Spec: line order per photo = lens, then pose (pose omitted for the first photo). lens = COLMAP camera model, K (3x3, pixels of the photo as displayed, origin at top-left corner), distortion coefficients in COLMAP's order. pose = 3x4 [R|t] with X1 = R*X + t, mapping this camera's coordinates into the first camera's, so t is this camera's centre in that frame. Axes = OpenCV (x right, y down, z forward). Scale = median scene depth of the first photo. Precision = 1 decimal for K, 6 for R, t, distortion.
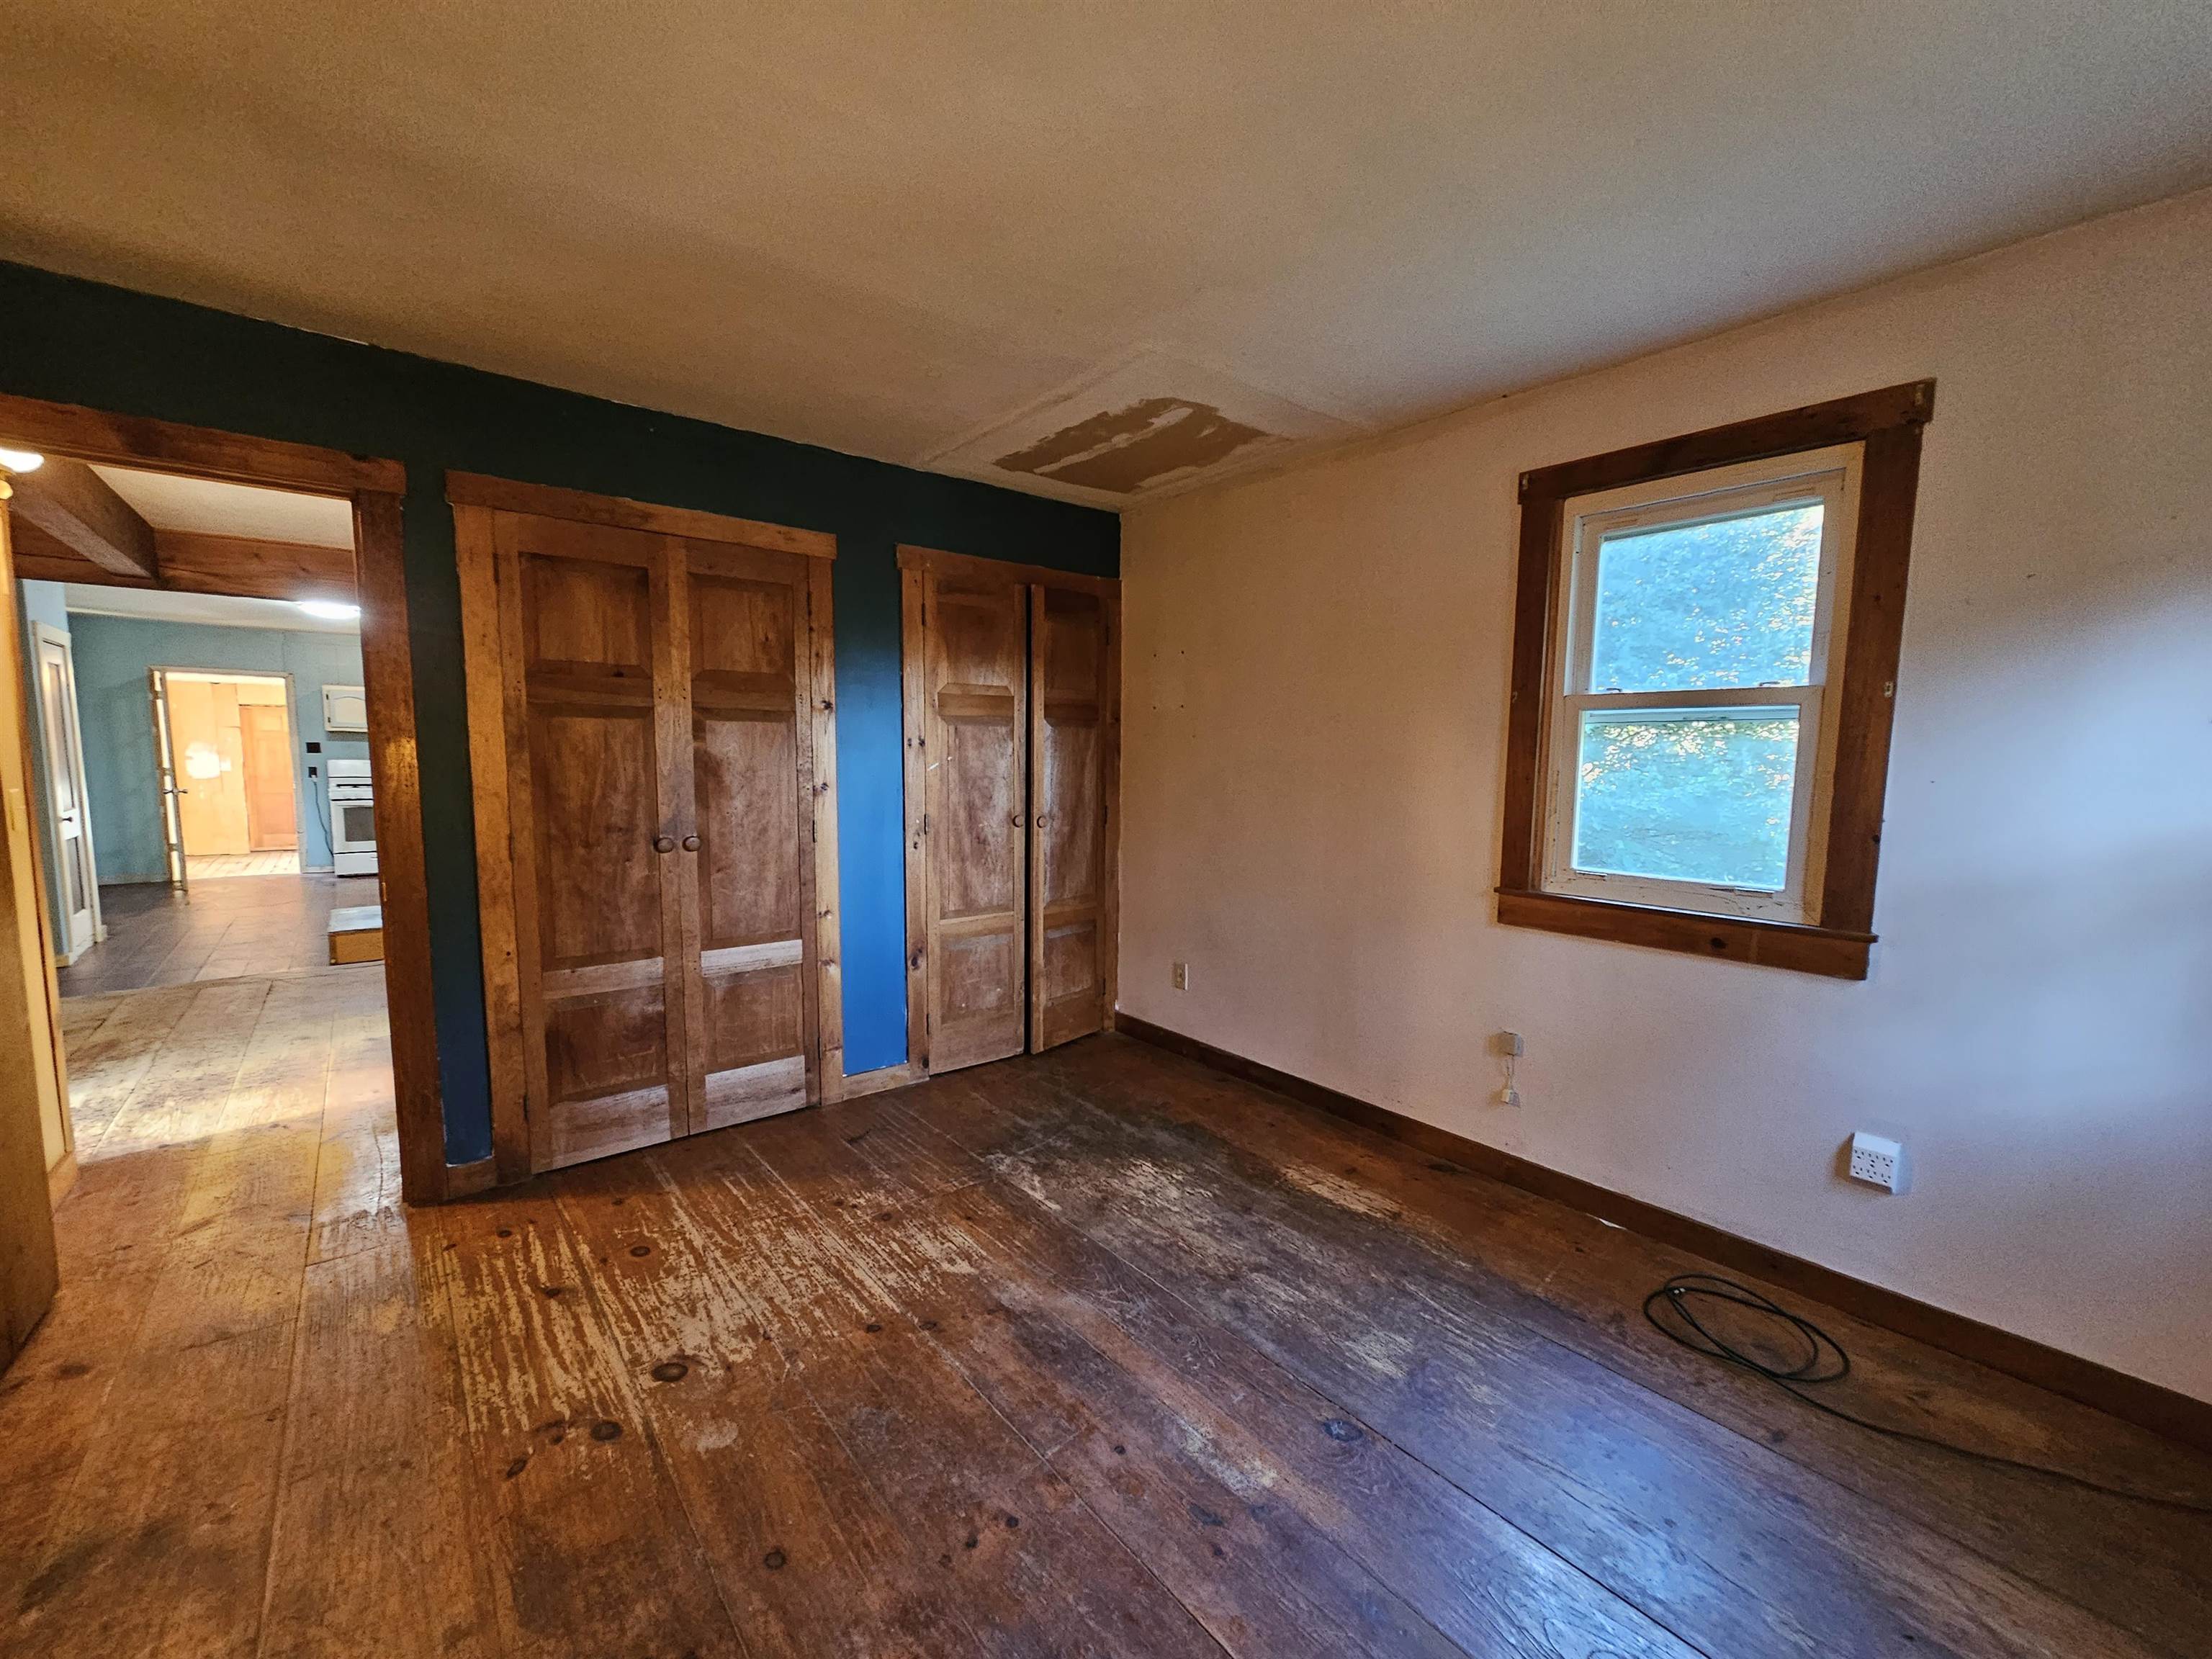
lens RADIAL K [[888.5, 0, 1096.5], [0, 888.5, 840.3], [0, 0, 1]] dist [-0.002147, 0.000545]
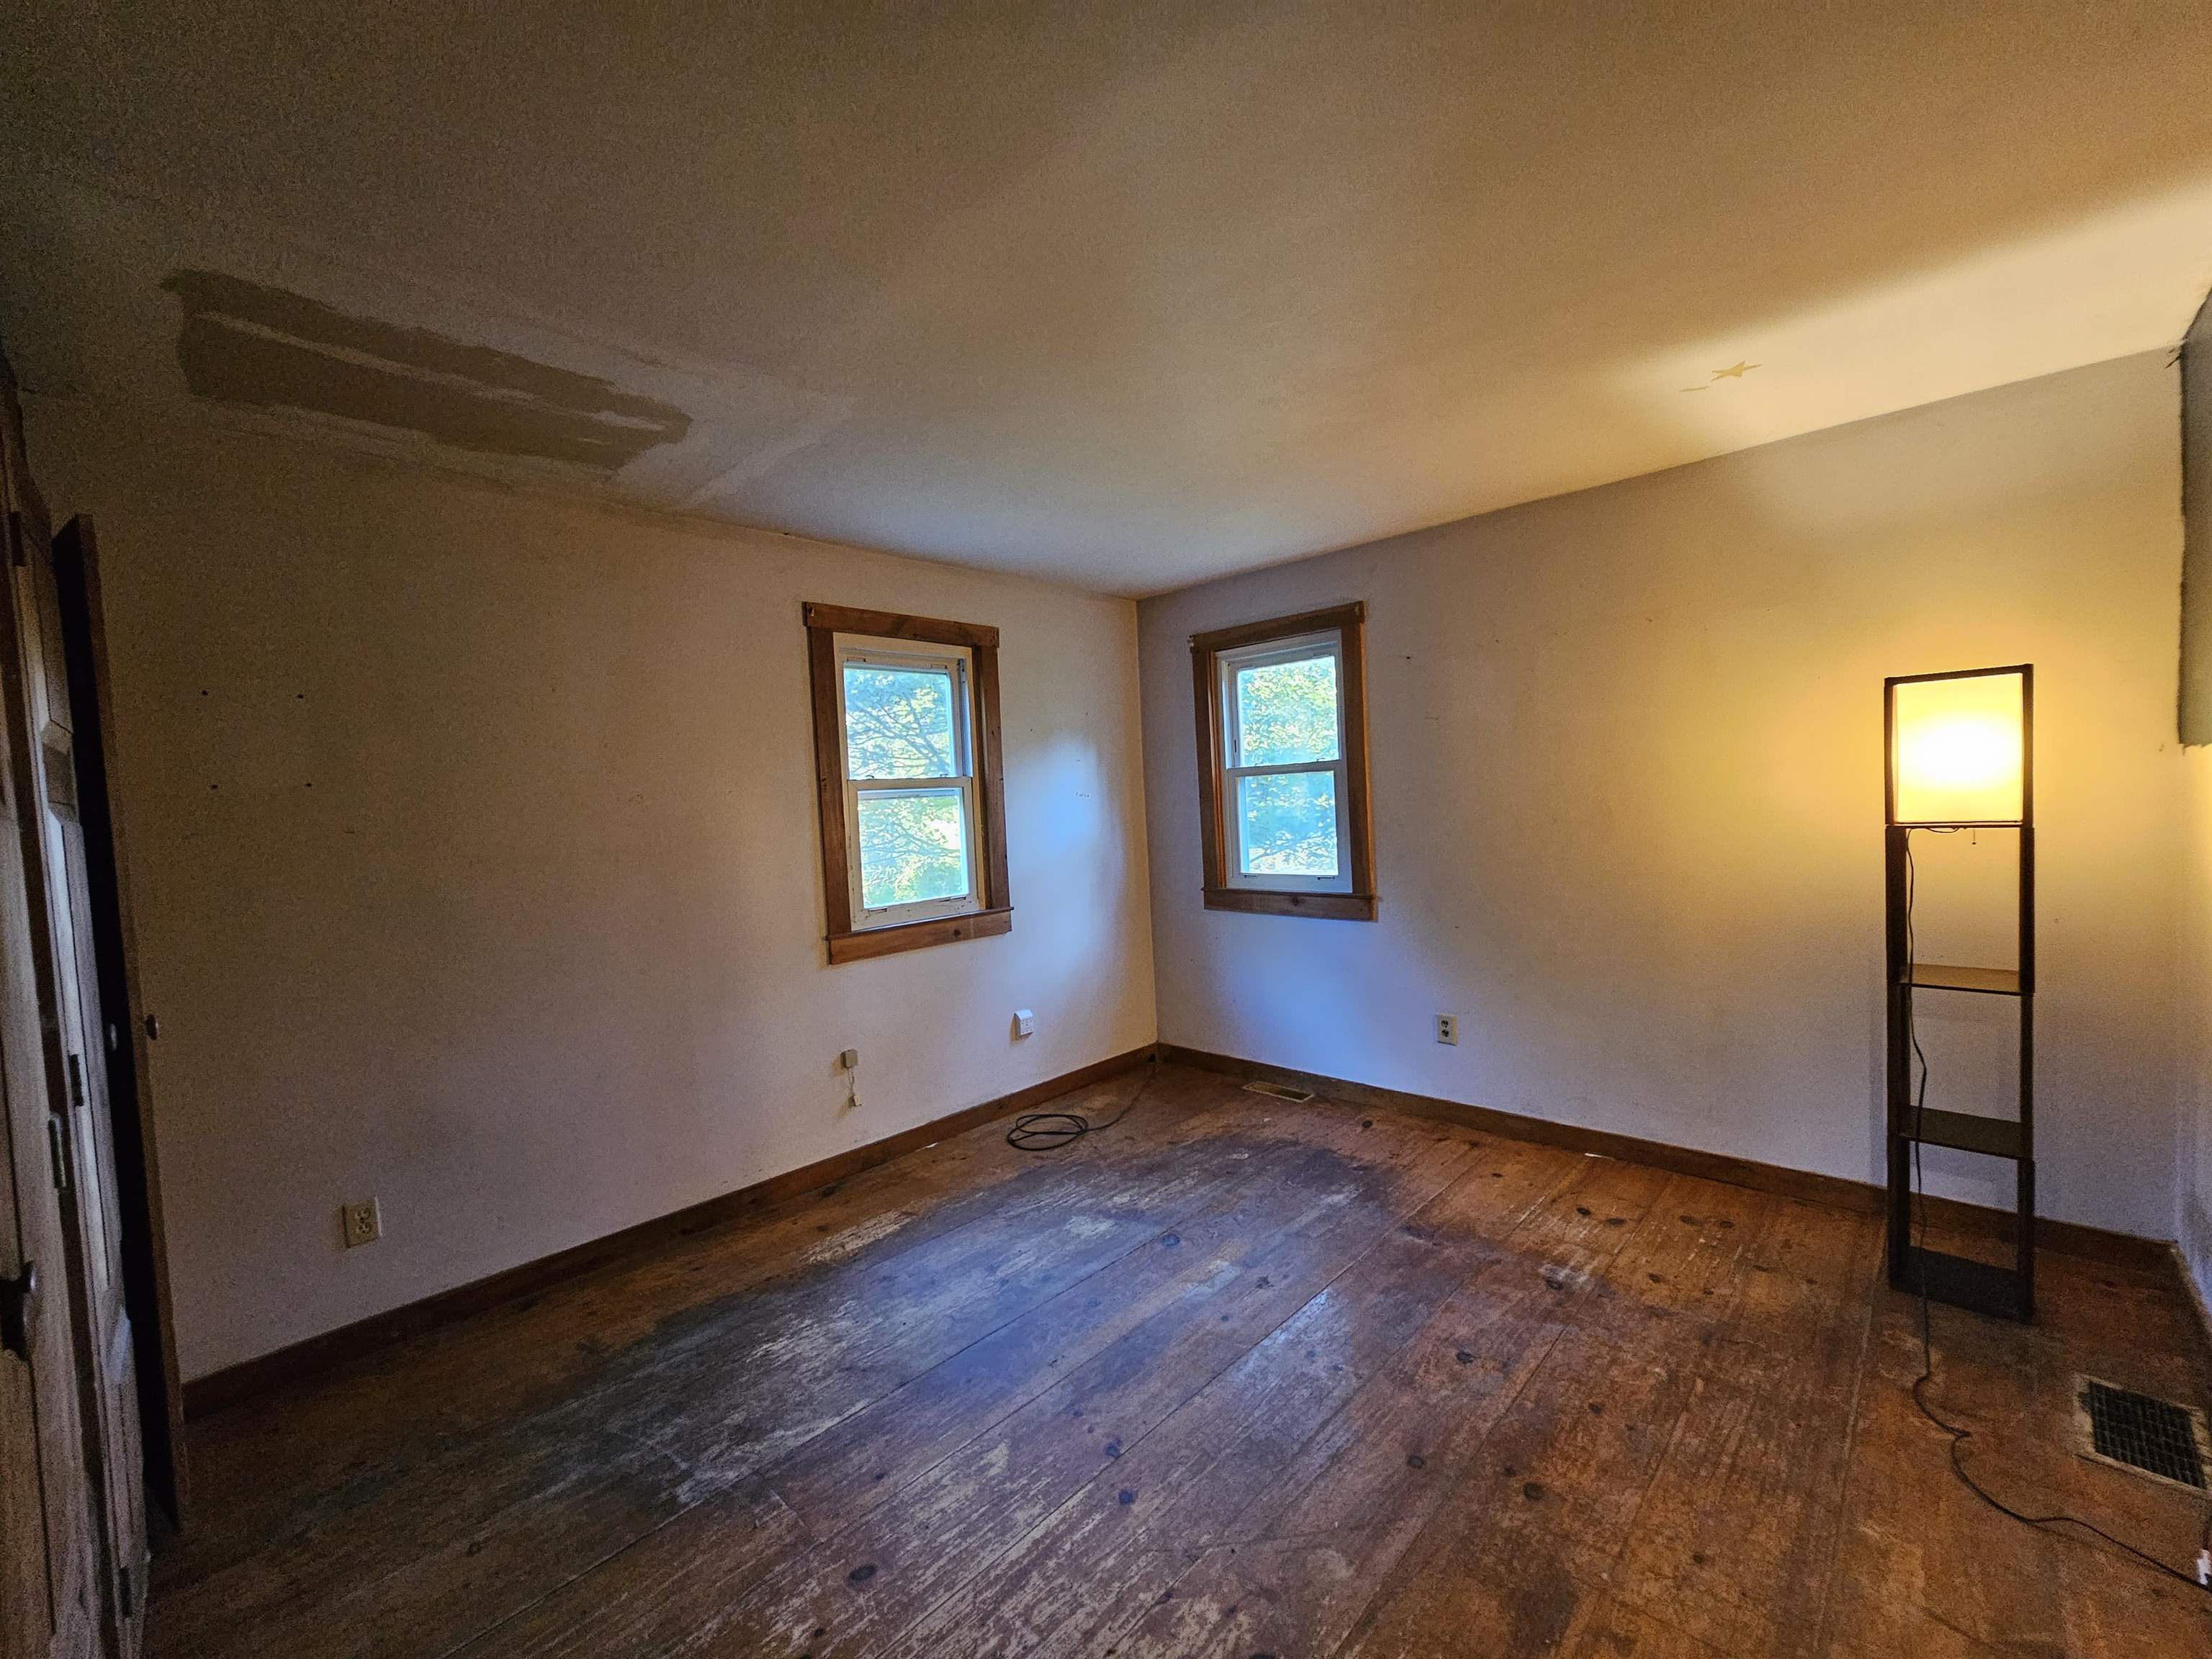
lens RADIAL K [[888.5, 0, 1096.5], [0, 888.5, 840.3], [0, 0, 1]] dist [-0.002147, 0.000545]
pose [[-0.110881, -0.051377, 0.992505, -0.838661], [0.148438, 0.986605, 0.067655, -0.109852], [-0.982686, 0.154827, -0.101769, 0.799110]]
